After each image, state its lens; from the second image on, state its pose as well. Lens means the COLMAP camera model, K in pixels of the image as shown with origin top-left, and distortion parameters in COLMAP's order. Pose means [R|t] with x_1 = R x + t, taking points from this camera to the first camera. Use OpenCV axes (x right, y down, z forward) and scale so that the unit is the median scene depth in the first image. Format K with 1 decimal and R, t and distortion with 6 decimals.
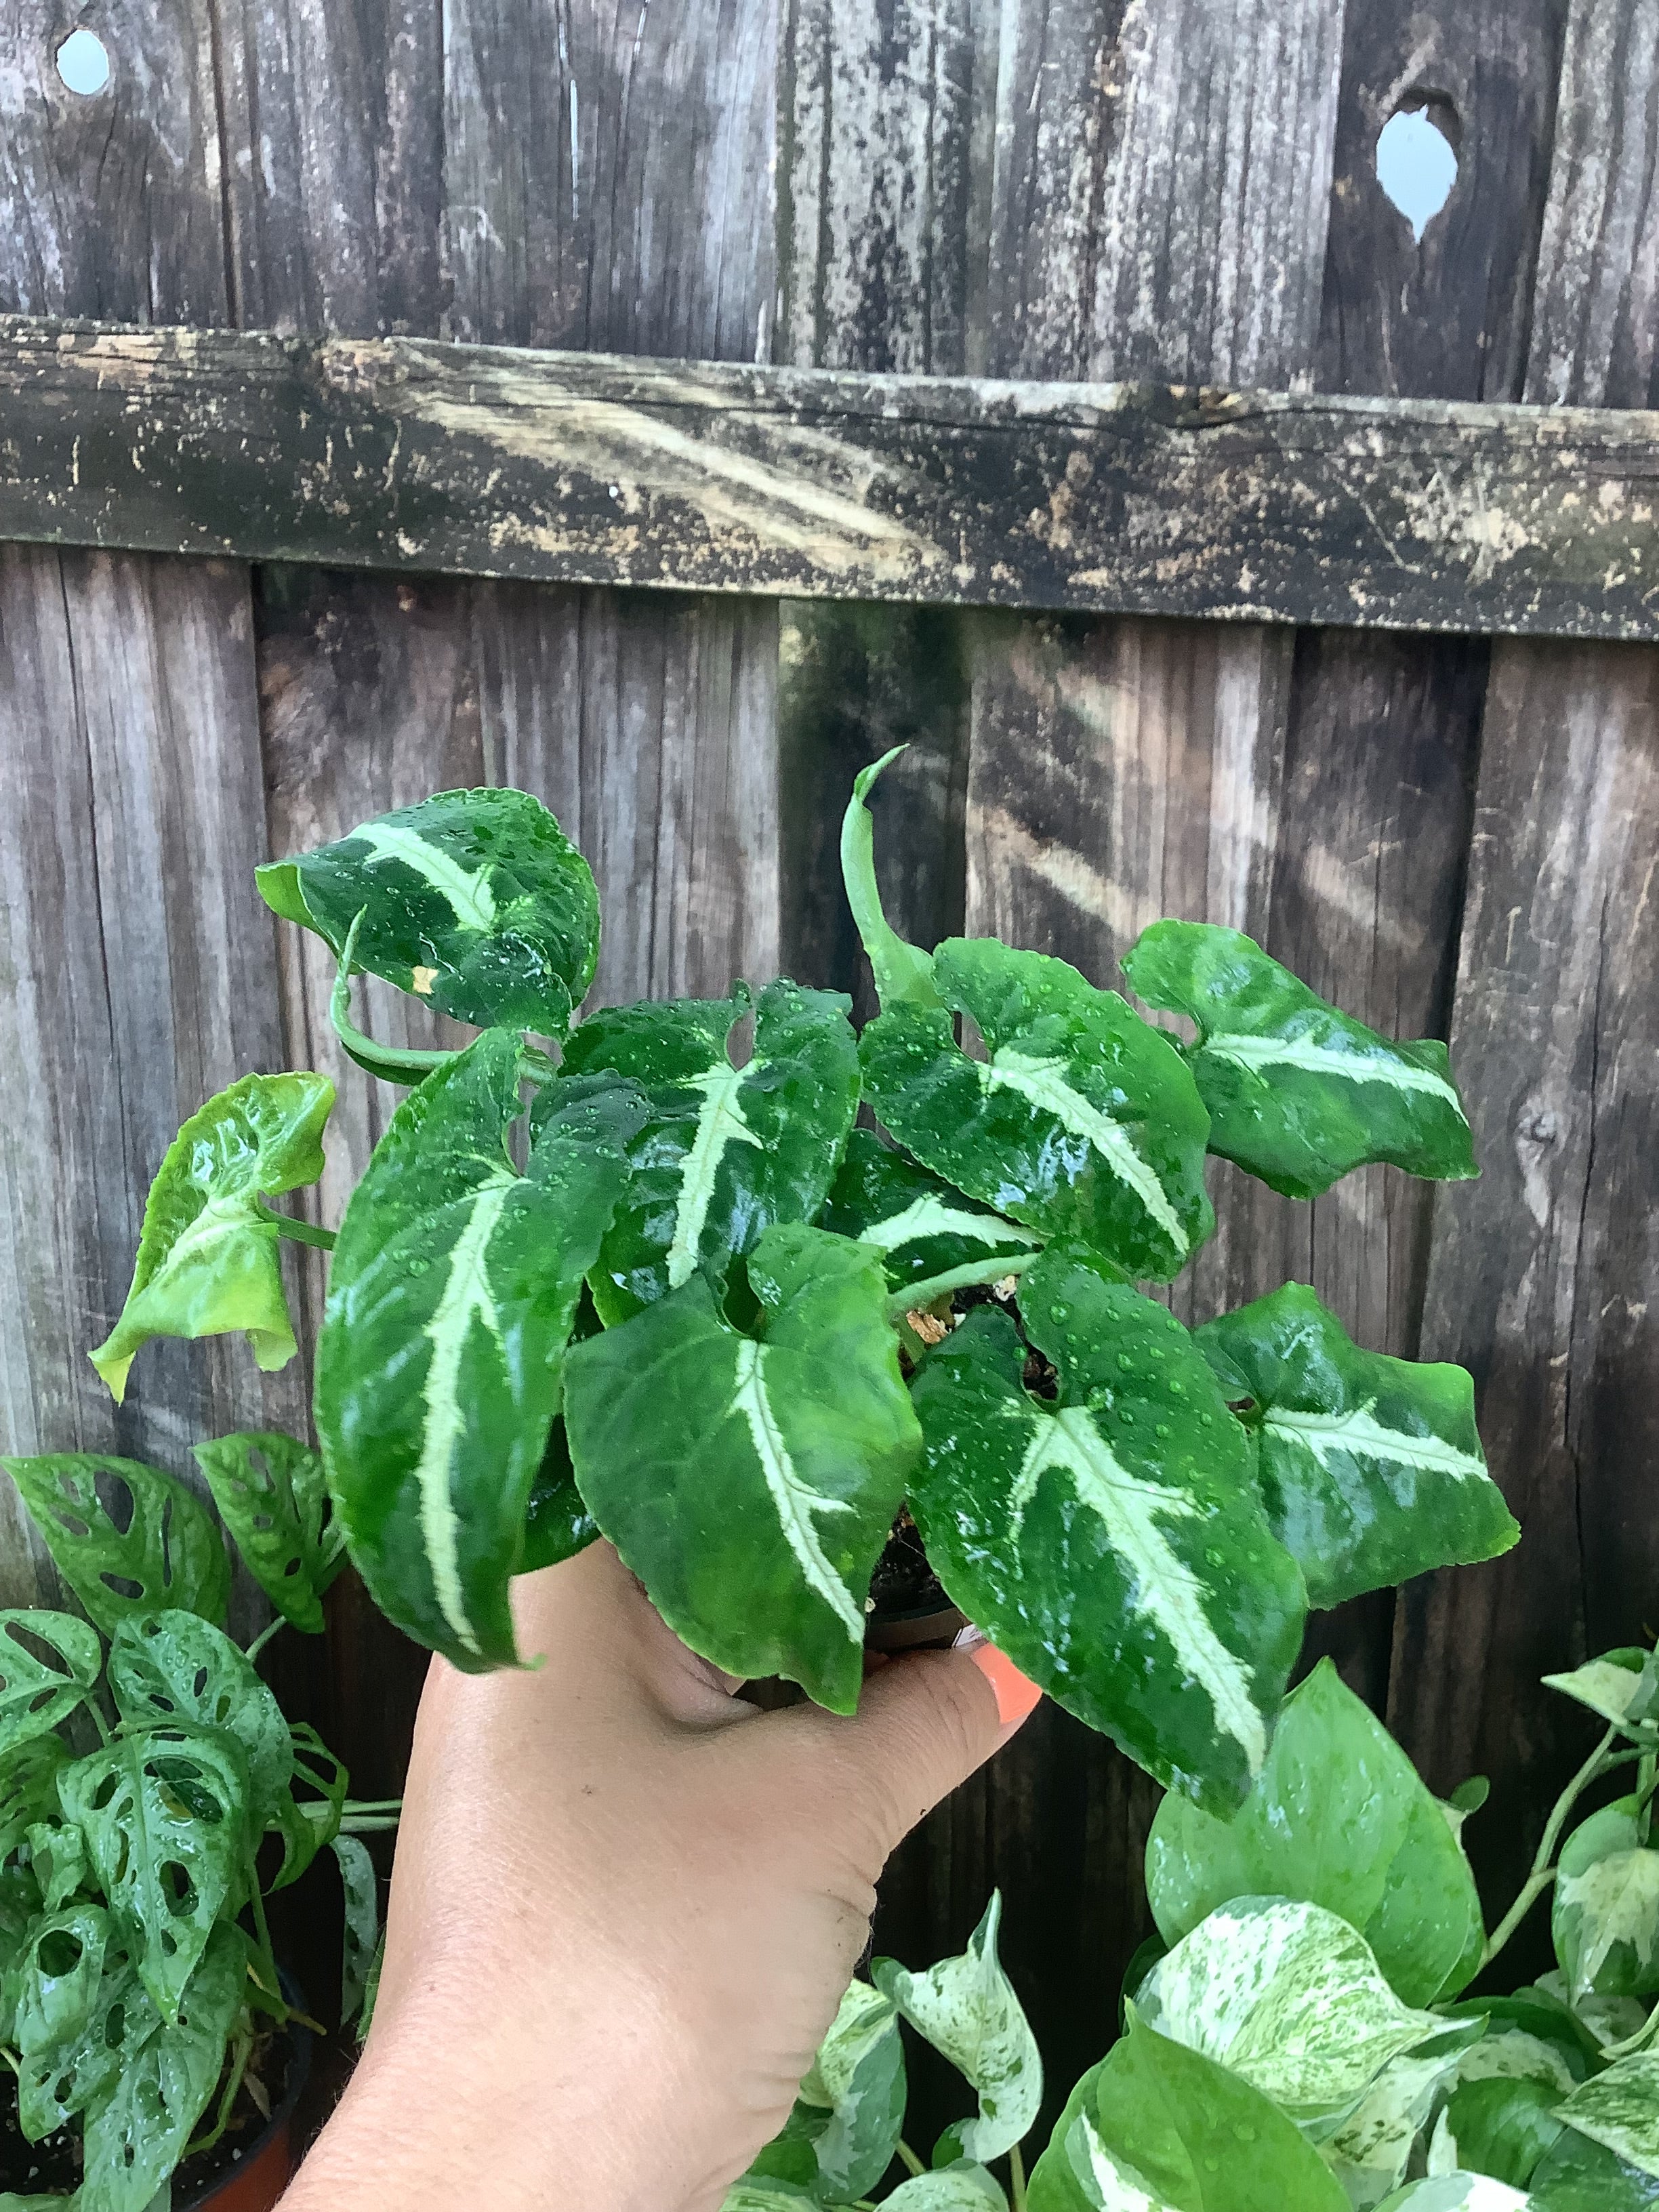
lens RADIAL K [[2041.6, 0, 814.0], [0, 2041.6, 1157.6], [0, 0, 1]] dist [0.041798, -0.140567]
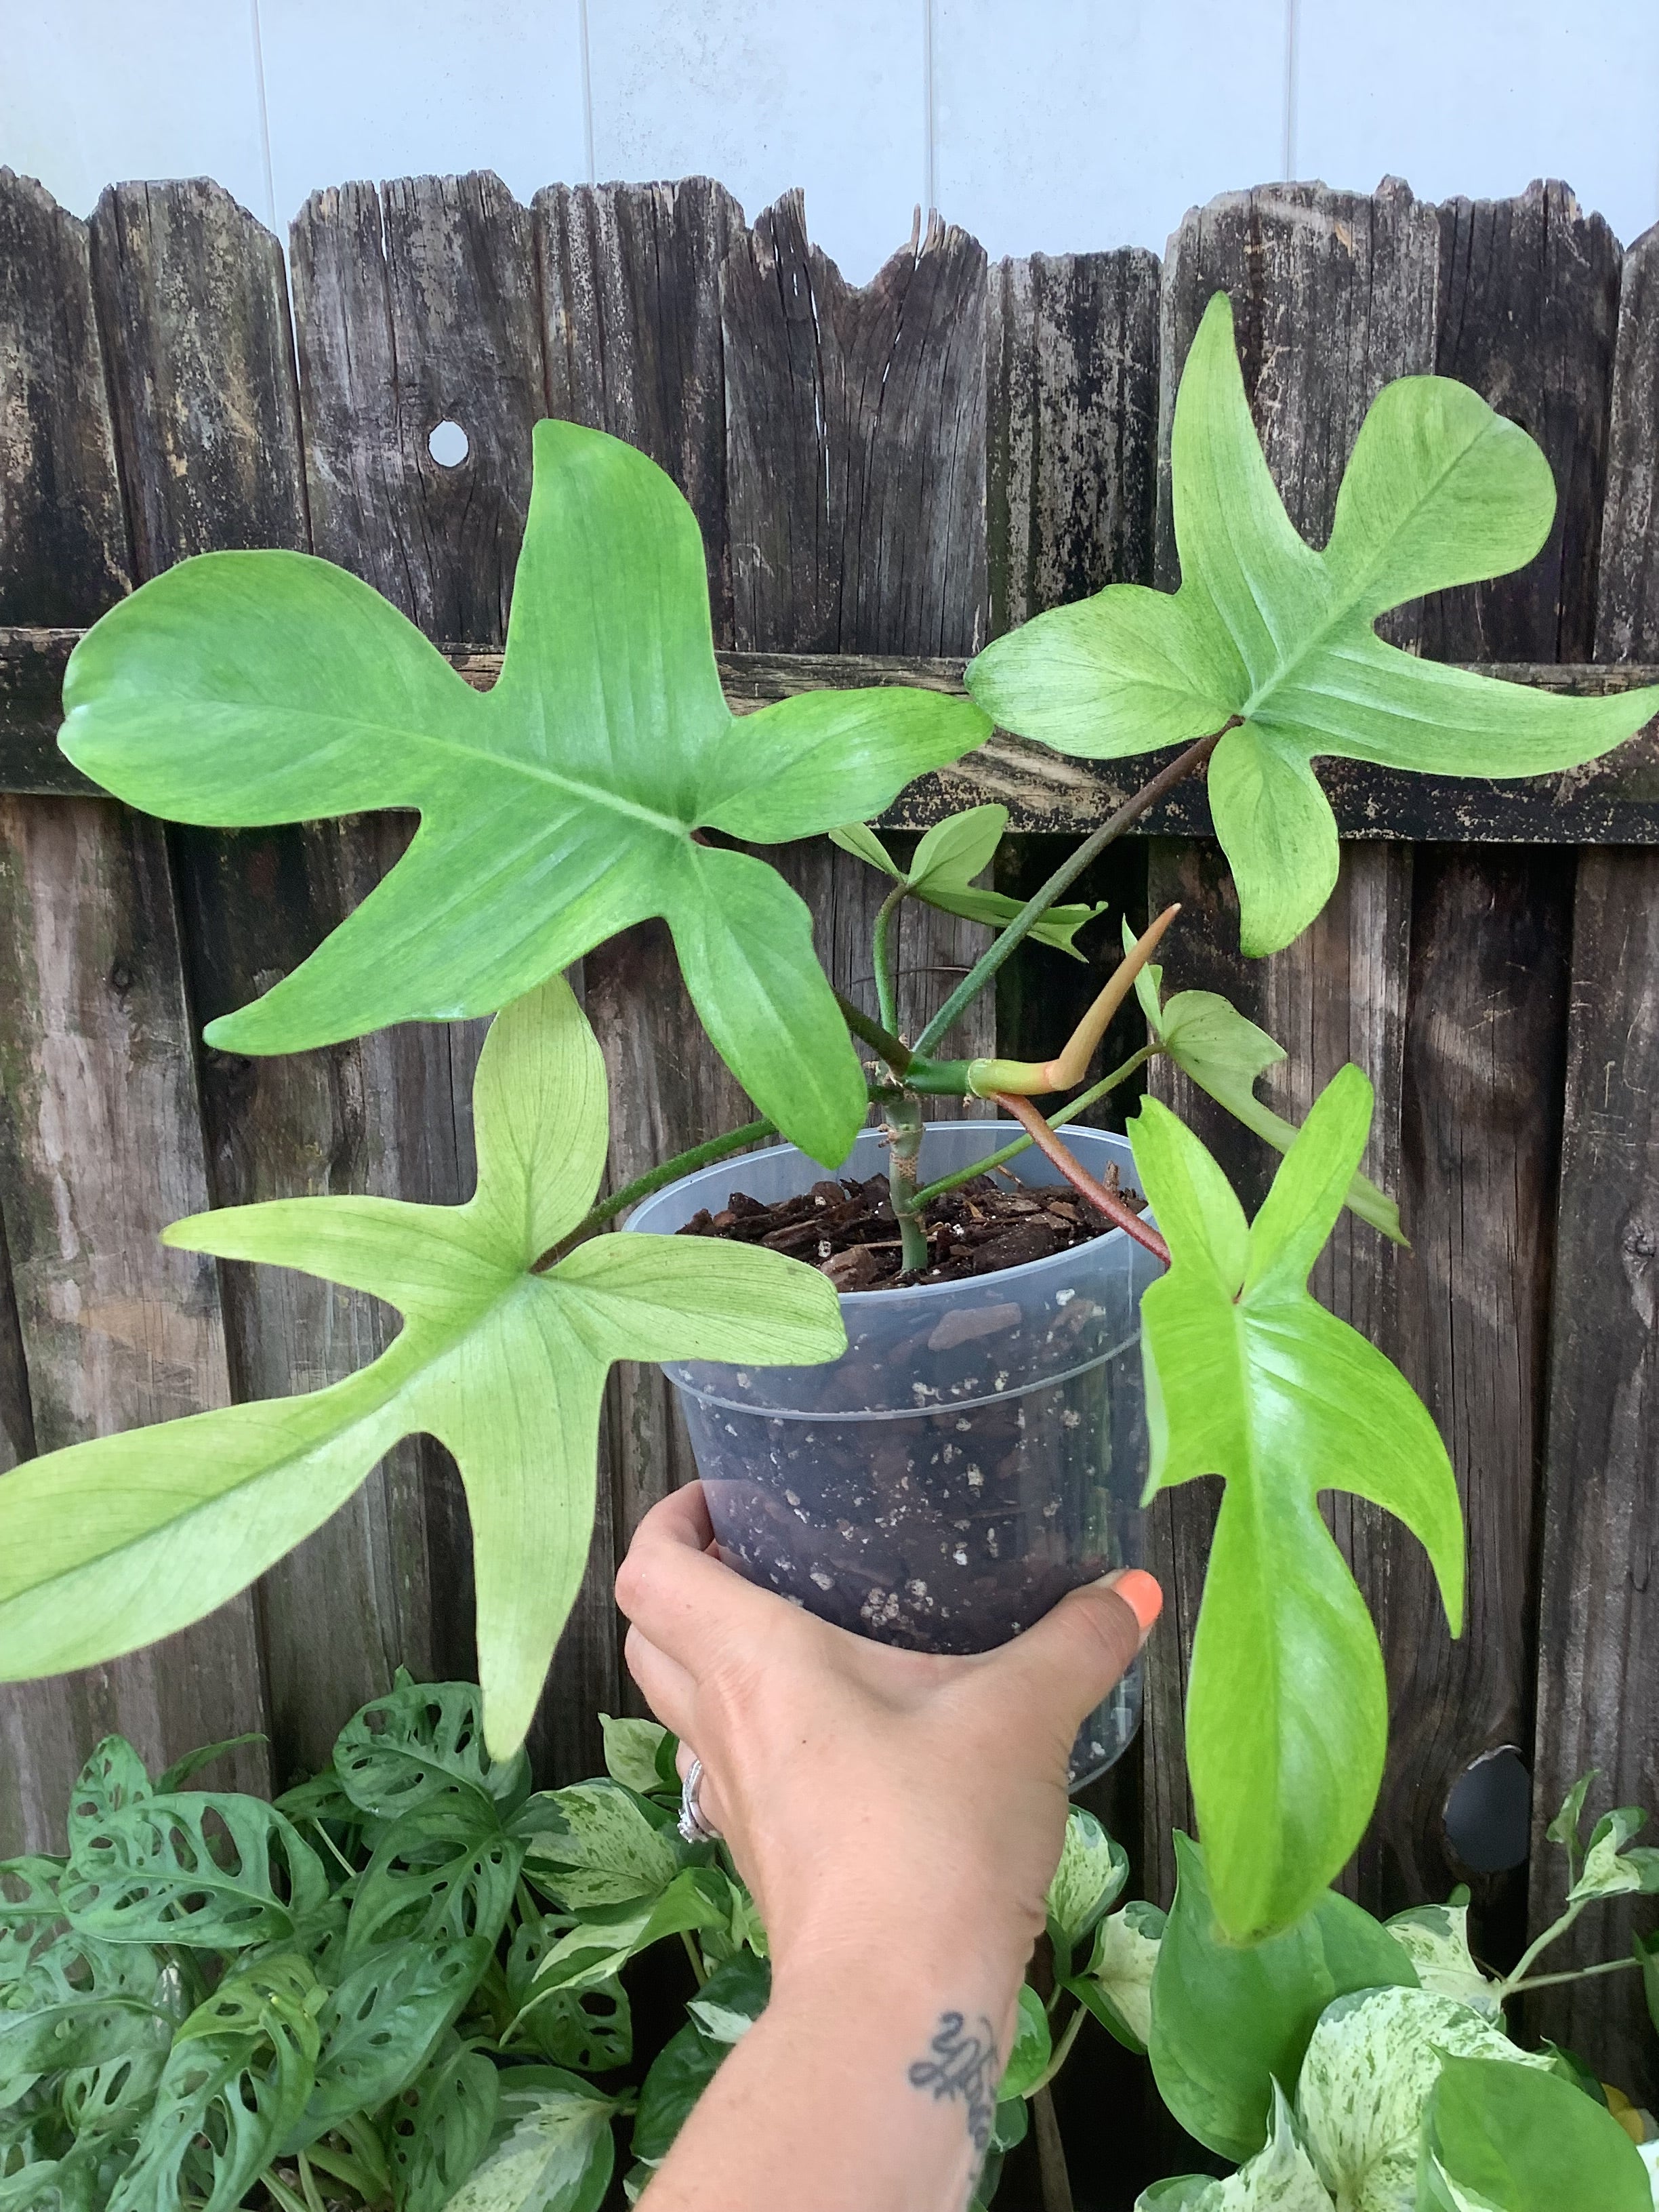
lens RADIAL K [[2041.6, 0, 796.5], [0, 2041.6, 1159.5], [0, 0, 1]] dist [0.041798, -0.140567]
pose [[0.996607, -0.022719, -0.079108, -0.045217], [0.016789, 0.997054, -0.074839, 0.019837], [0.080575, 0.073257, 0.994053, -0.256077]]
